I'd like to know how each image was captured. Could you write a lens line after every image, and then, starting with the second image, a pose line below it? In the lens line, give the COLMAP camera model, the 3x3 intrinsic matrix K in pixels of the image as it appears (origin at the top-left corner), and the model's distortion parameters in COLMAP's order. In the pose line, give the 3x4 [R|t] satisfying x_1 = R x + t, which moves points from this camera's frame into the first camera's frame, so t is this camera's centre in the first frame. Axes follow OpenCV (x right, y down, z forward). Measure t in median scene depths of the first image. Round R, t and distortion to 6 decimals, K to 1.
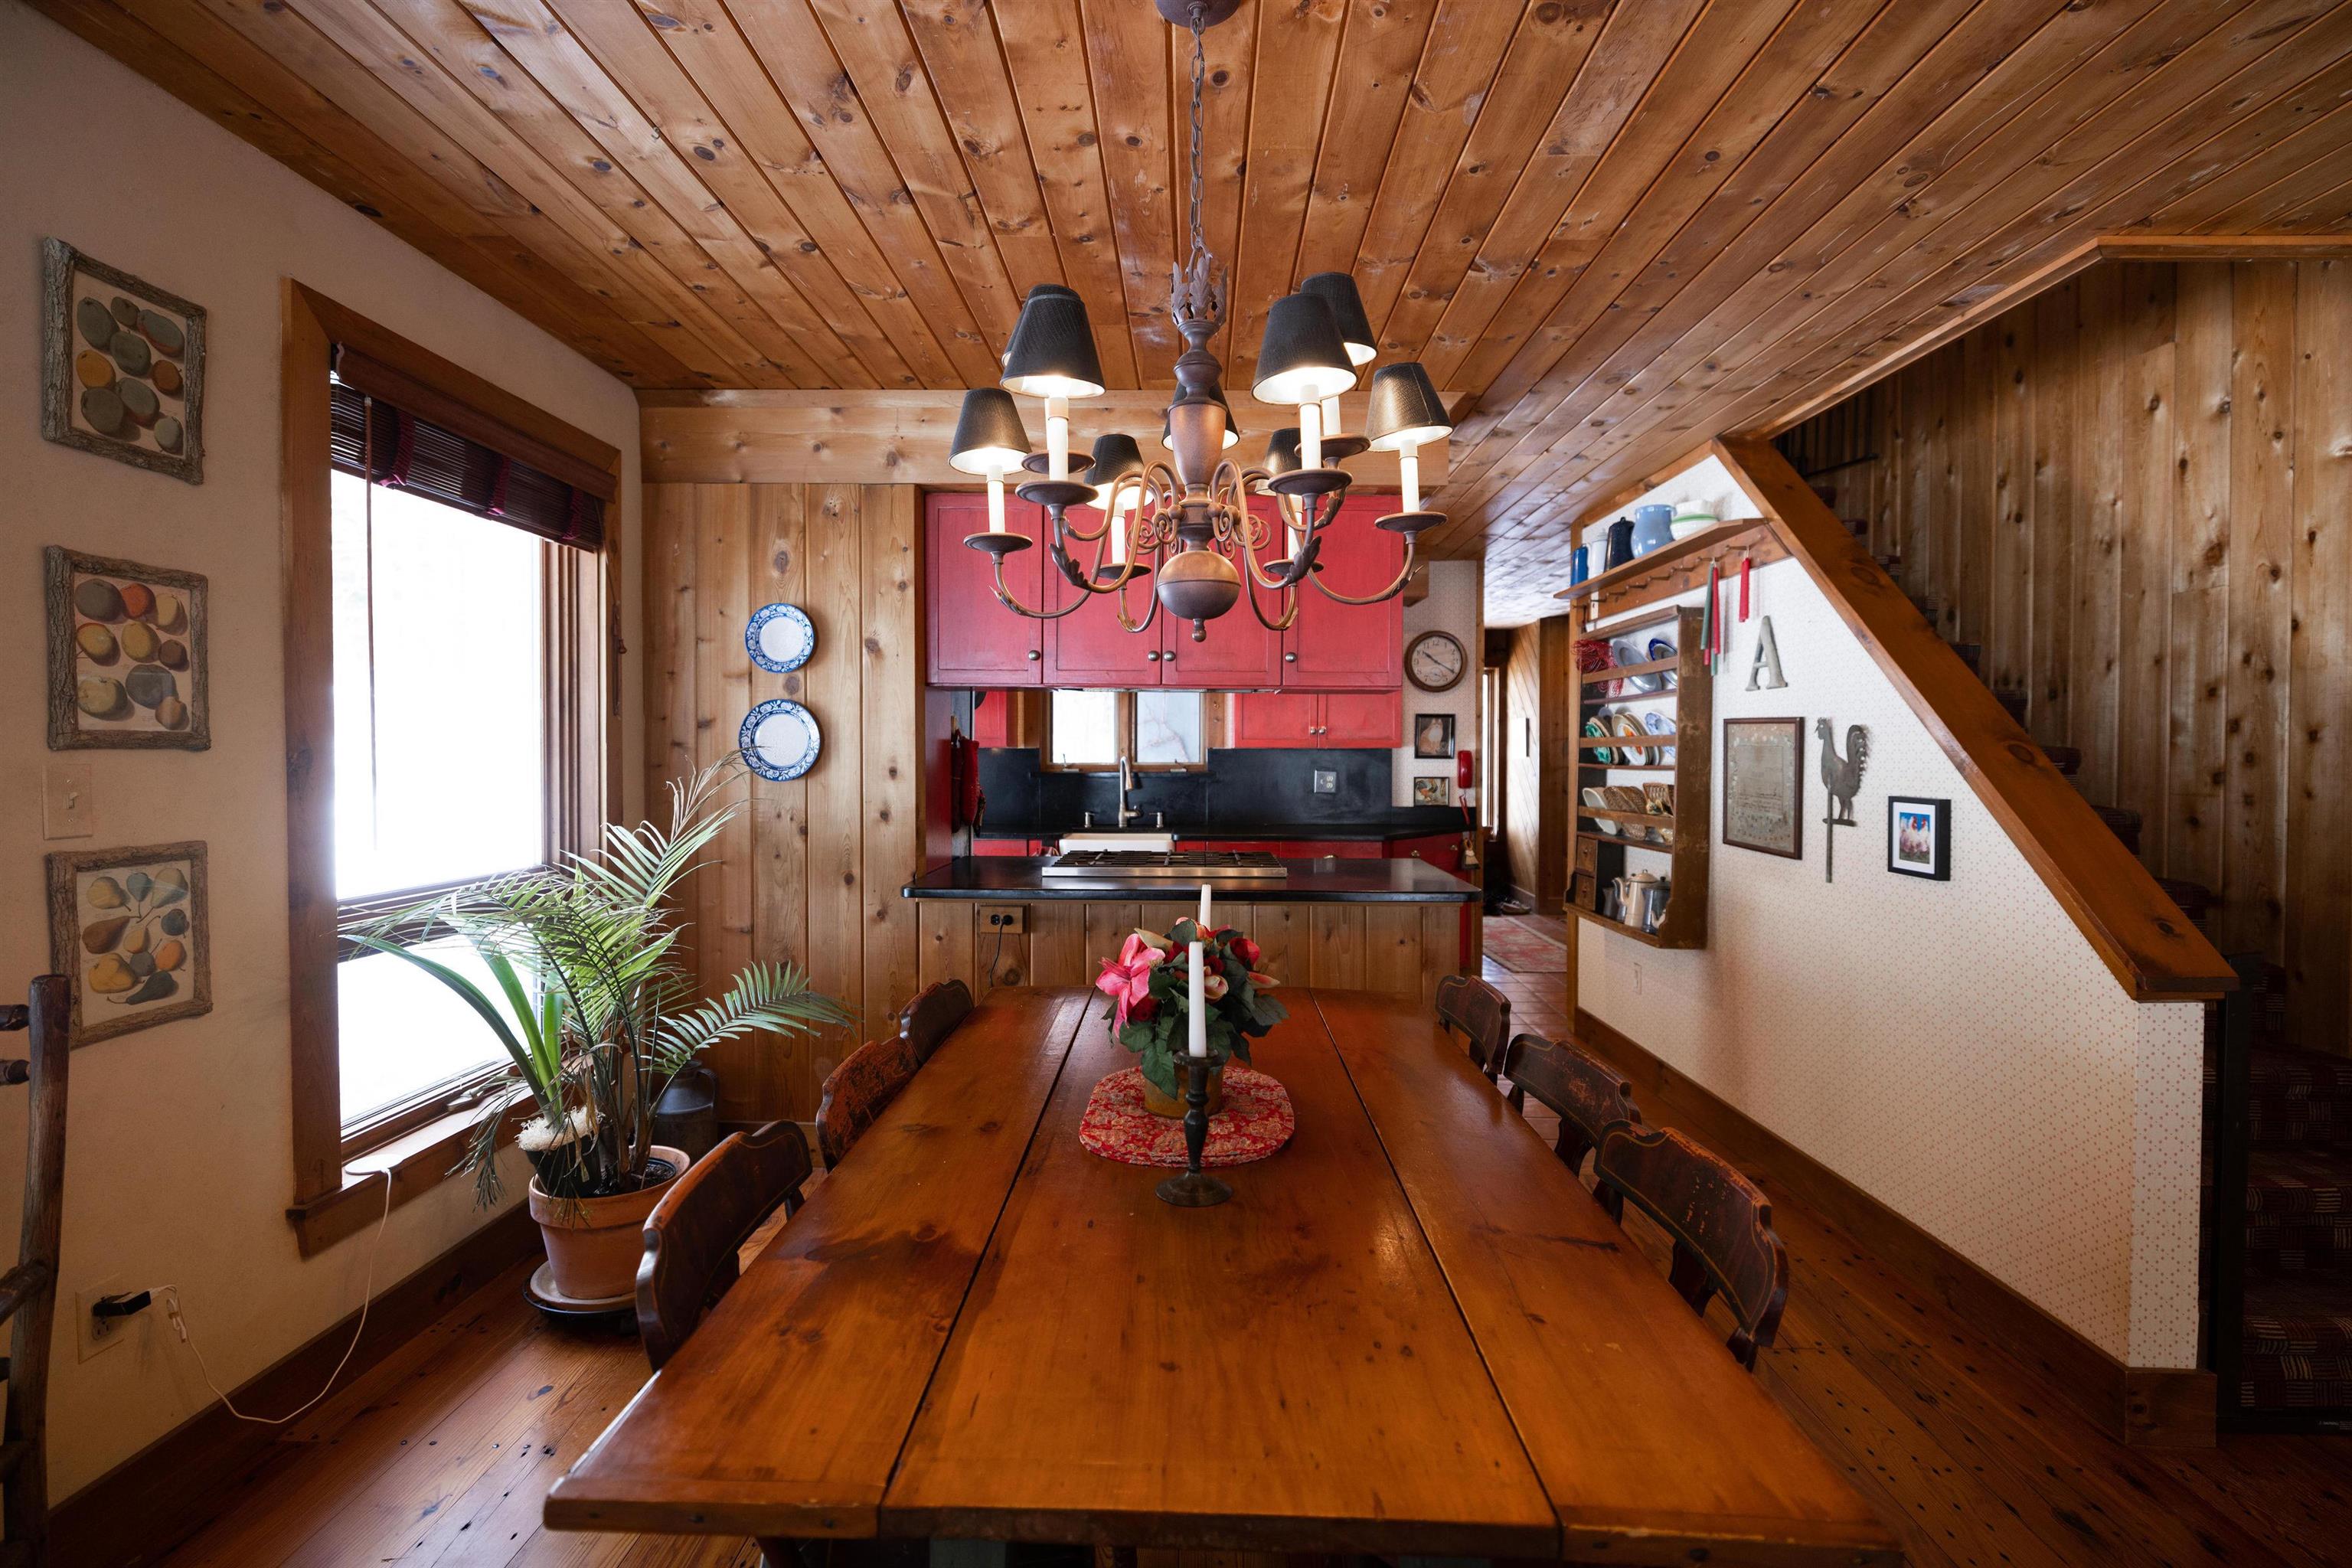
lens RADIAL K [[1074.9, 0, 1176.5], [0, 1074.9, 779.1], [0, 0, 1]] dist [-0.005722, 0.000116]
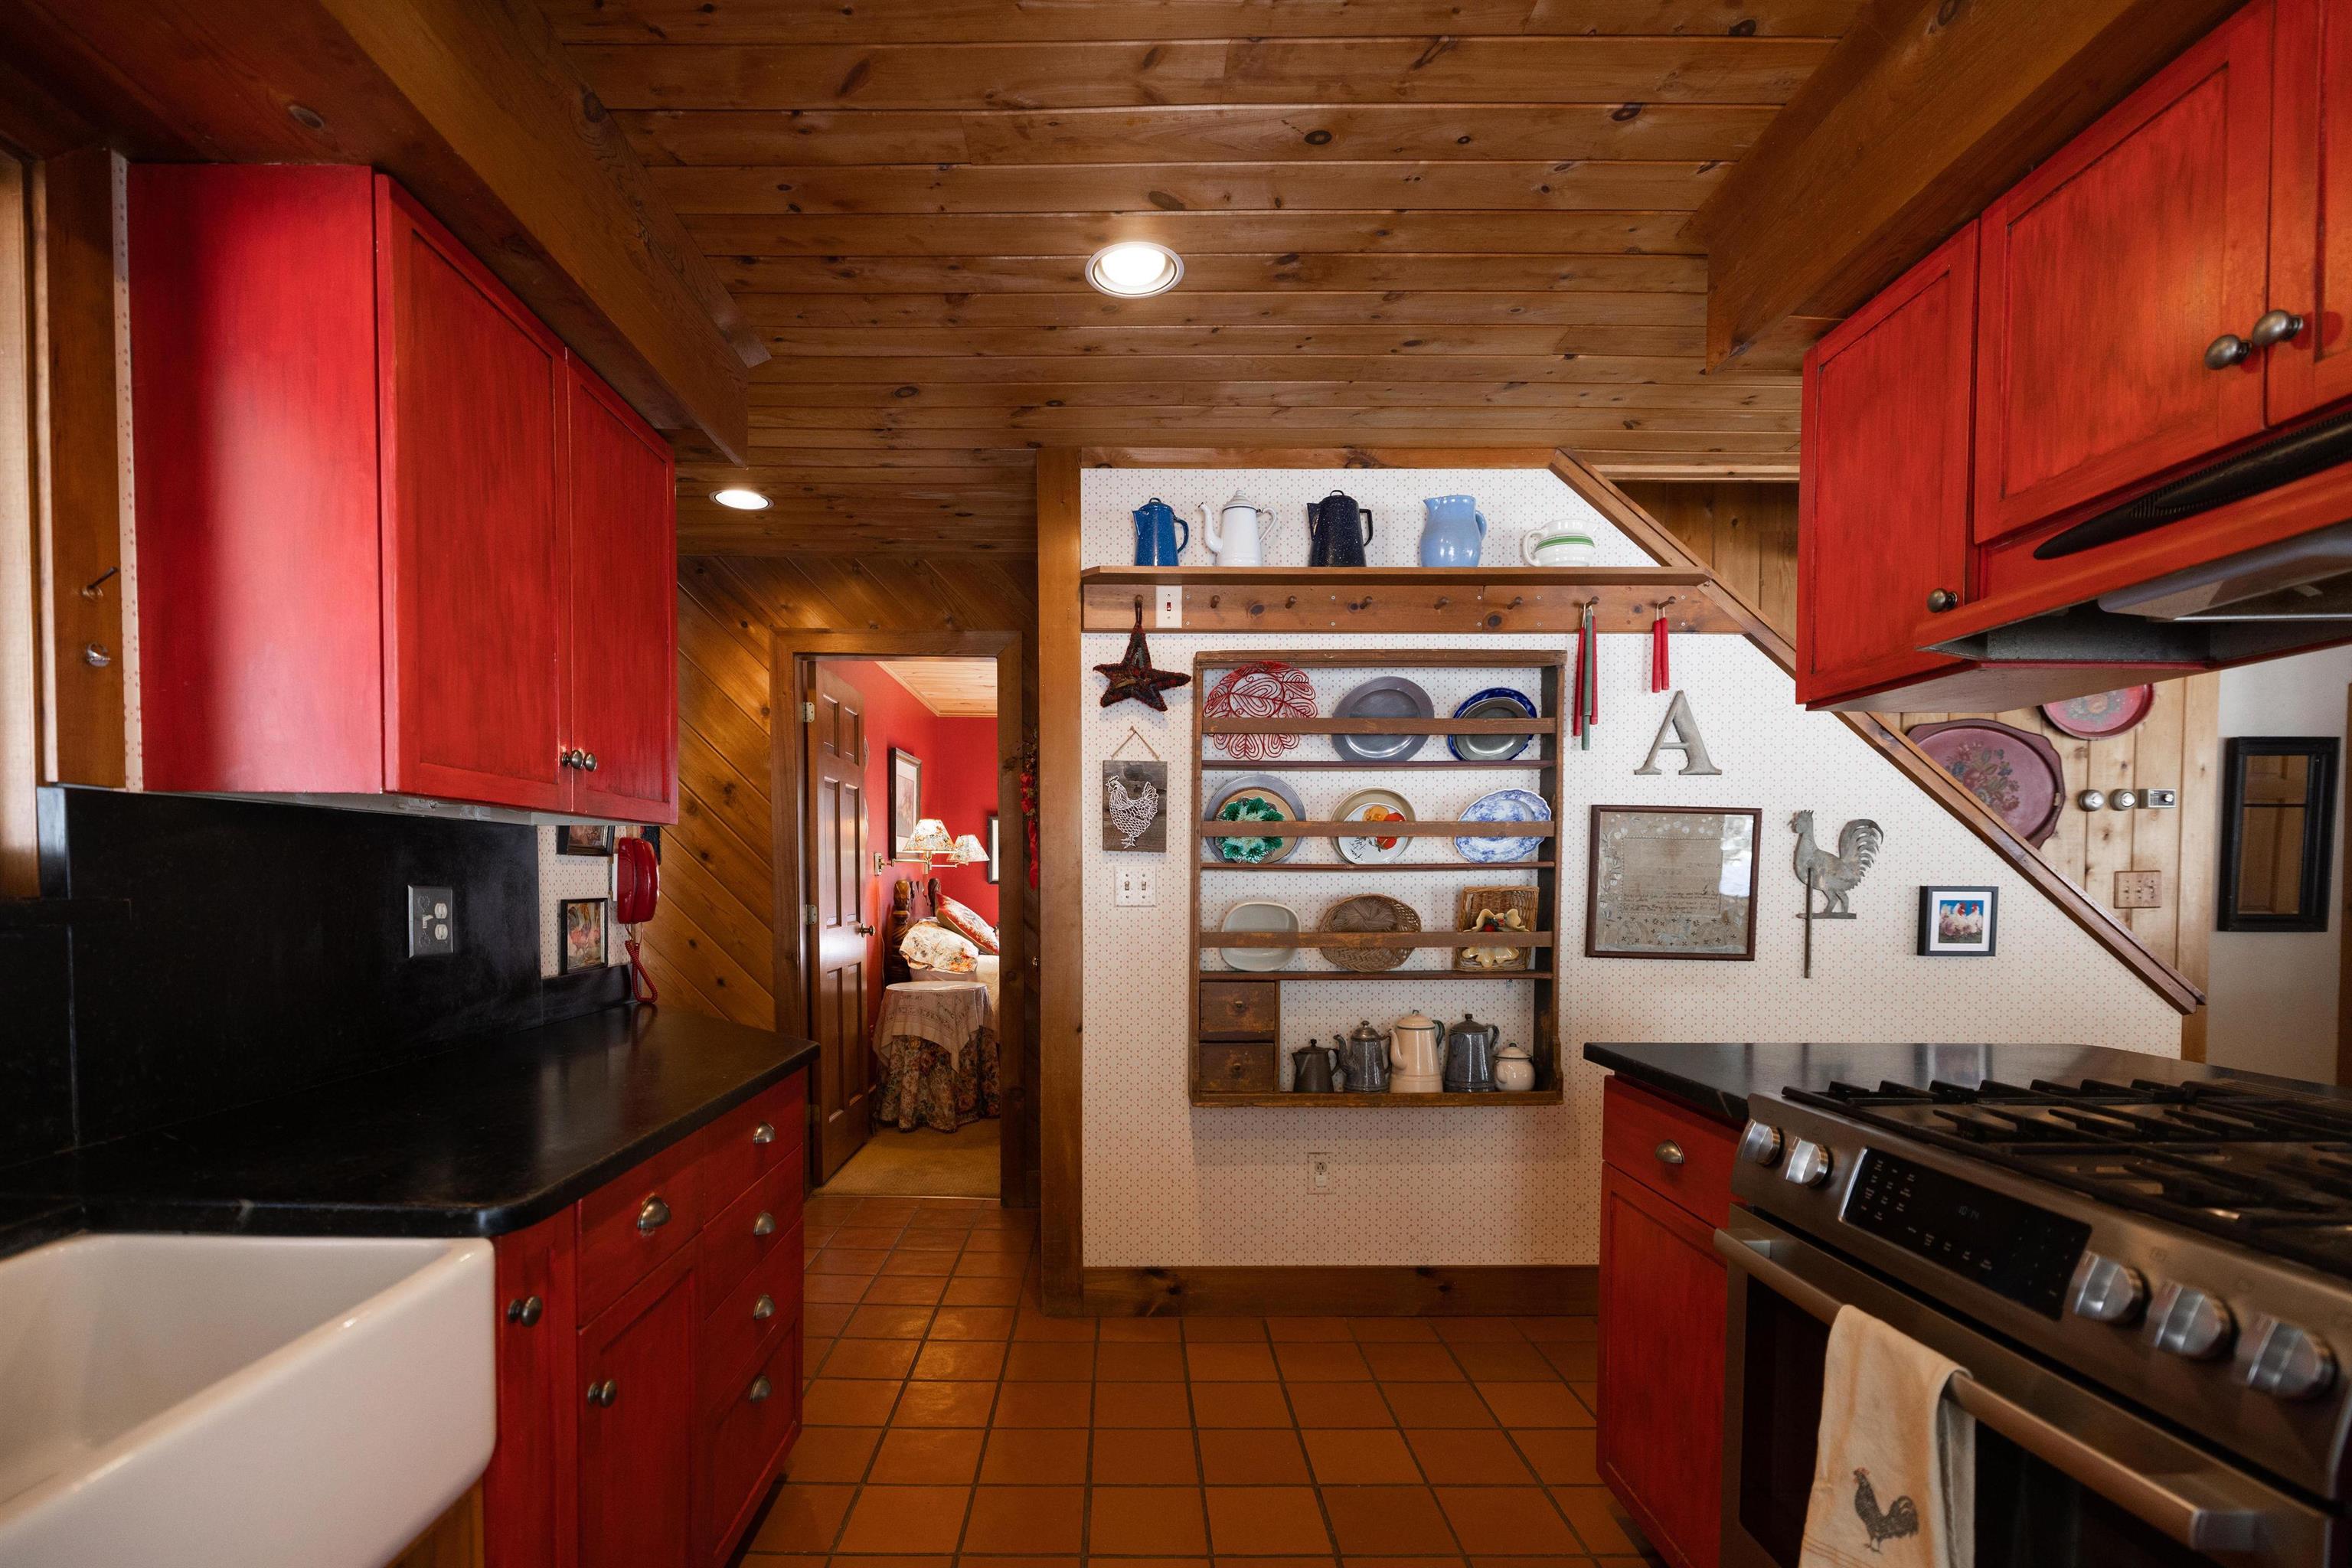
lens RADIAL K [[1068.6, 0, 1121.5], [0, 1068.6, 913.7], [0, 0, 1]] dist [-0.001648, -0.000384]
pose [[-0.013548, -0.035074, 0.999293, -0.413040], [0.023622, 0.999094, 0.035387, -0.014321], [-0.999629, 0.024085, -0.012707, 1.858191]]
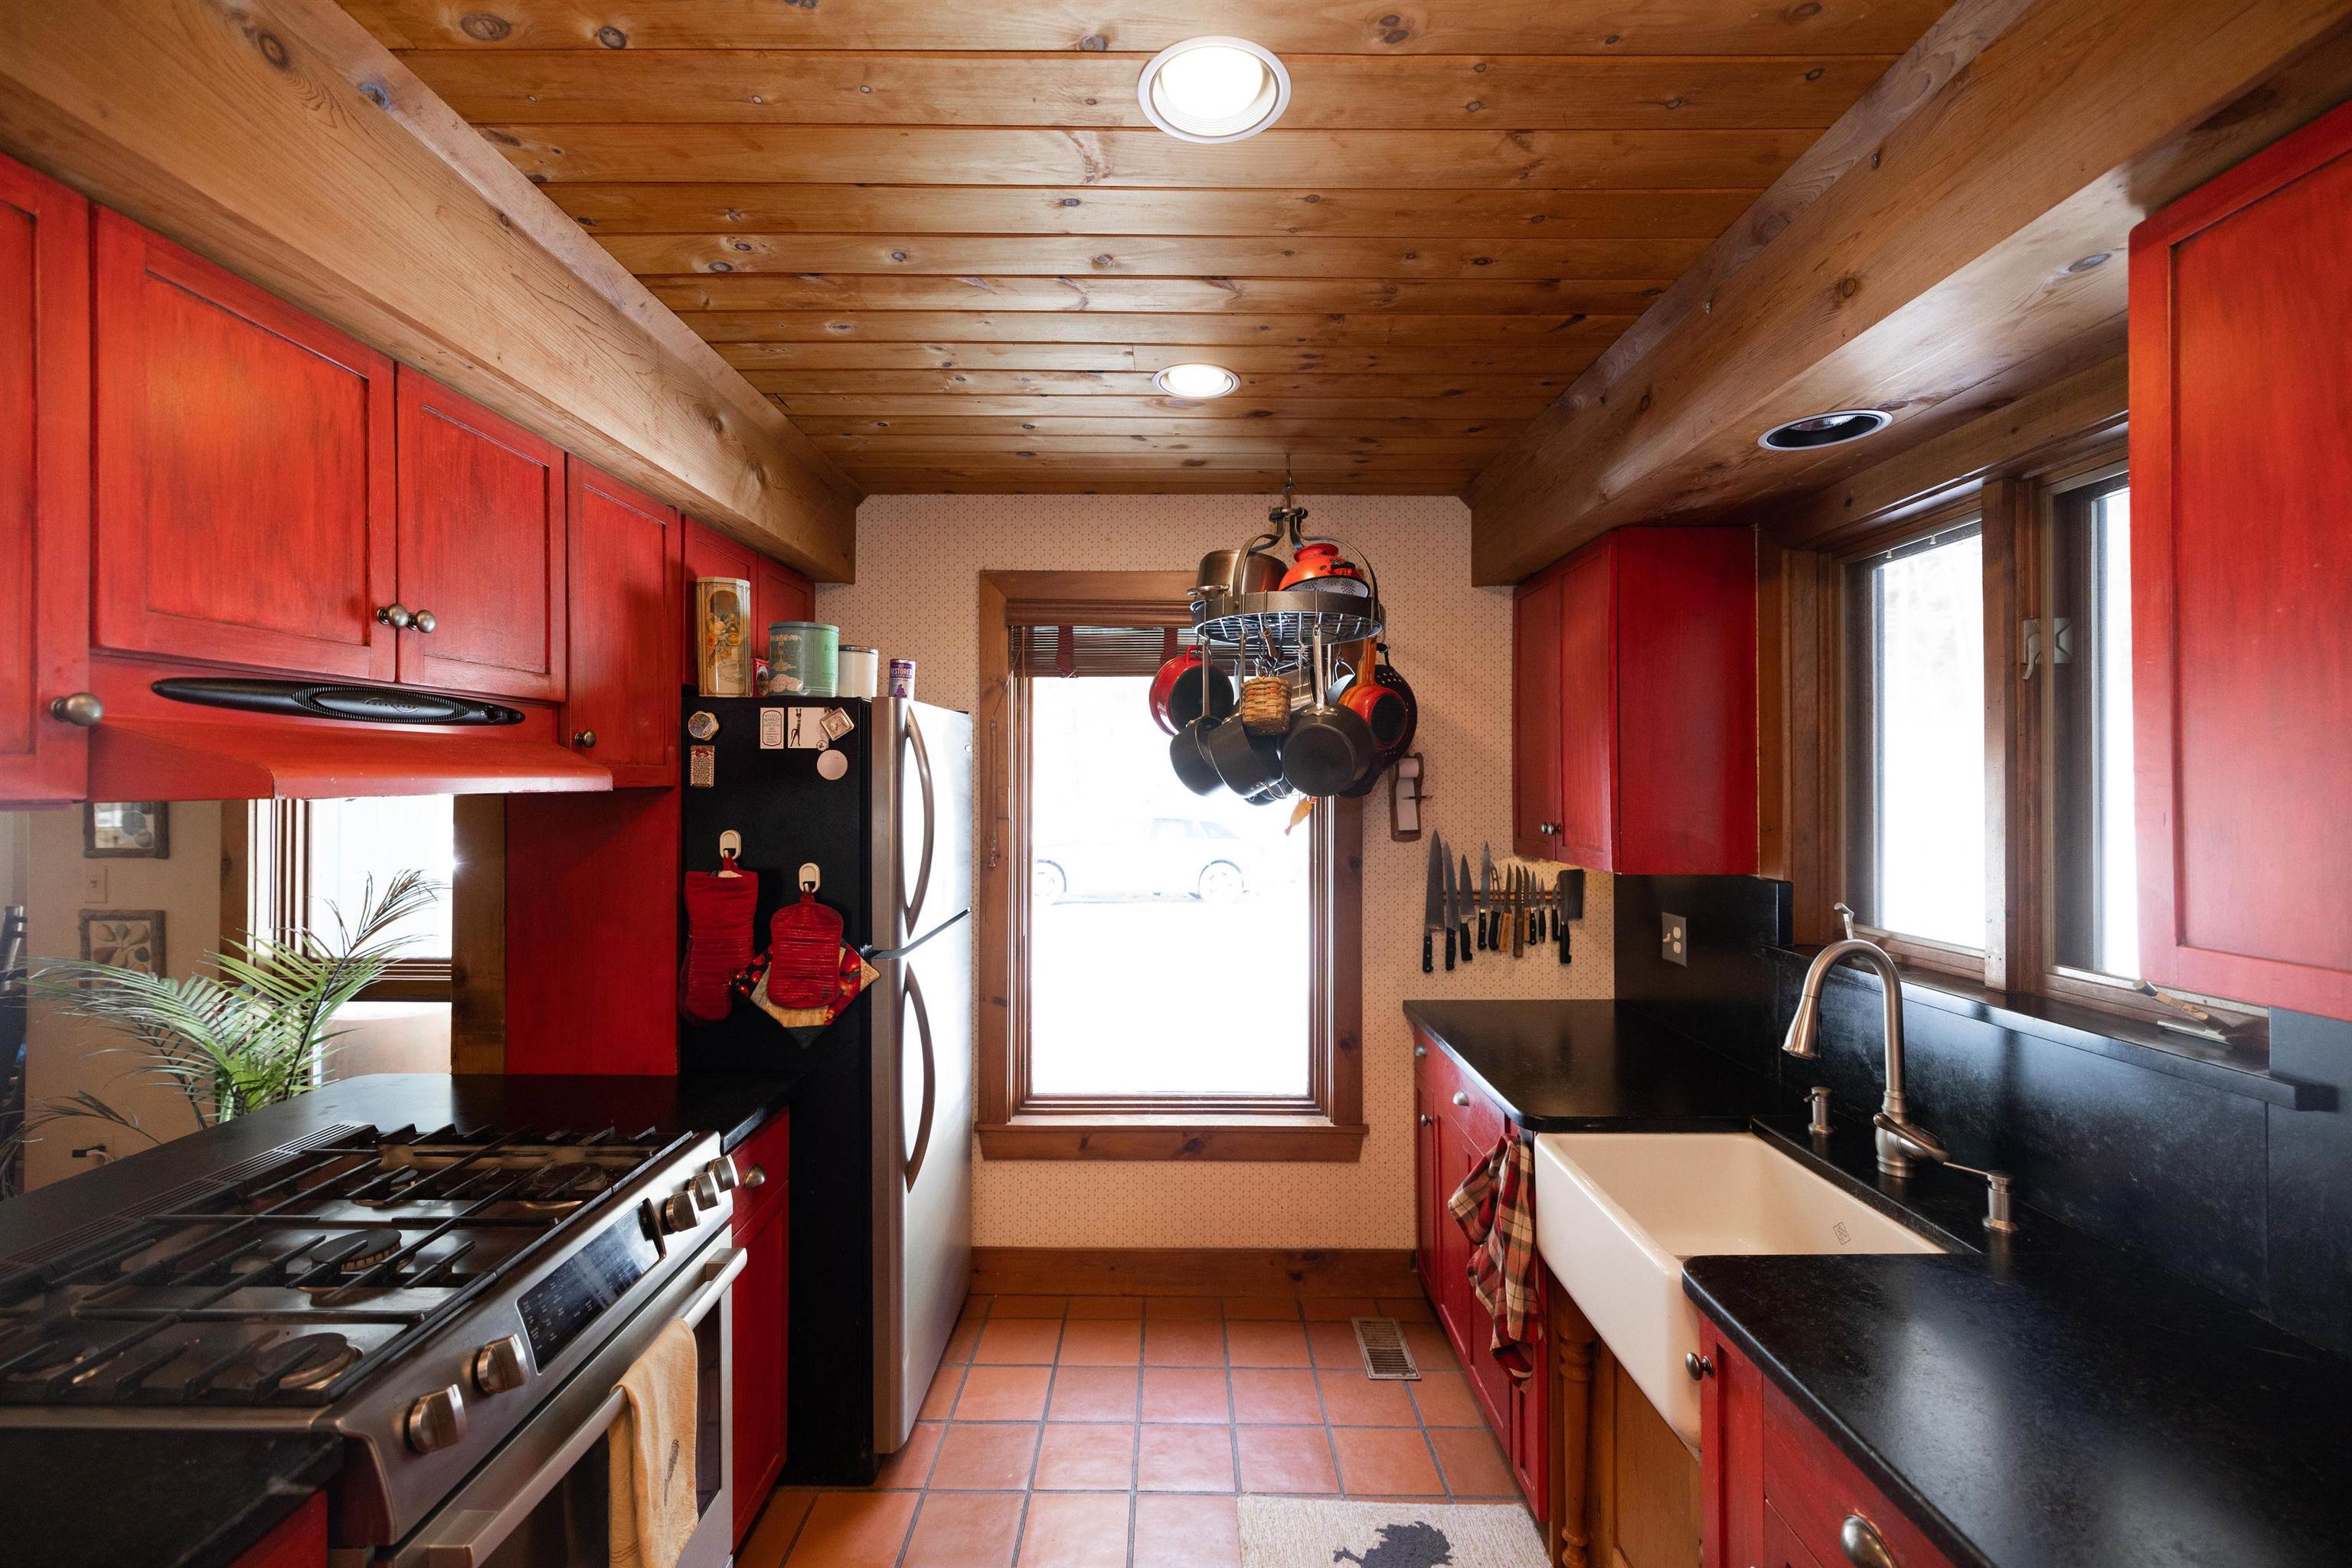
lens RADIAL K [[992.4, 0, 1149.9], [0, 992.4, 770.9], [0, 0, 1]] dist [0.000571, 0.000000]
pose [[0.004710, -0.008775, -0.999950, 0.489554], [-0.021601, 0.999727, -0.008875, -0.130283], [0.999756, 0.021641, 0.004519, 1.803334]]
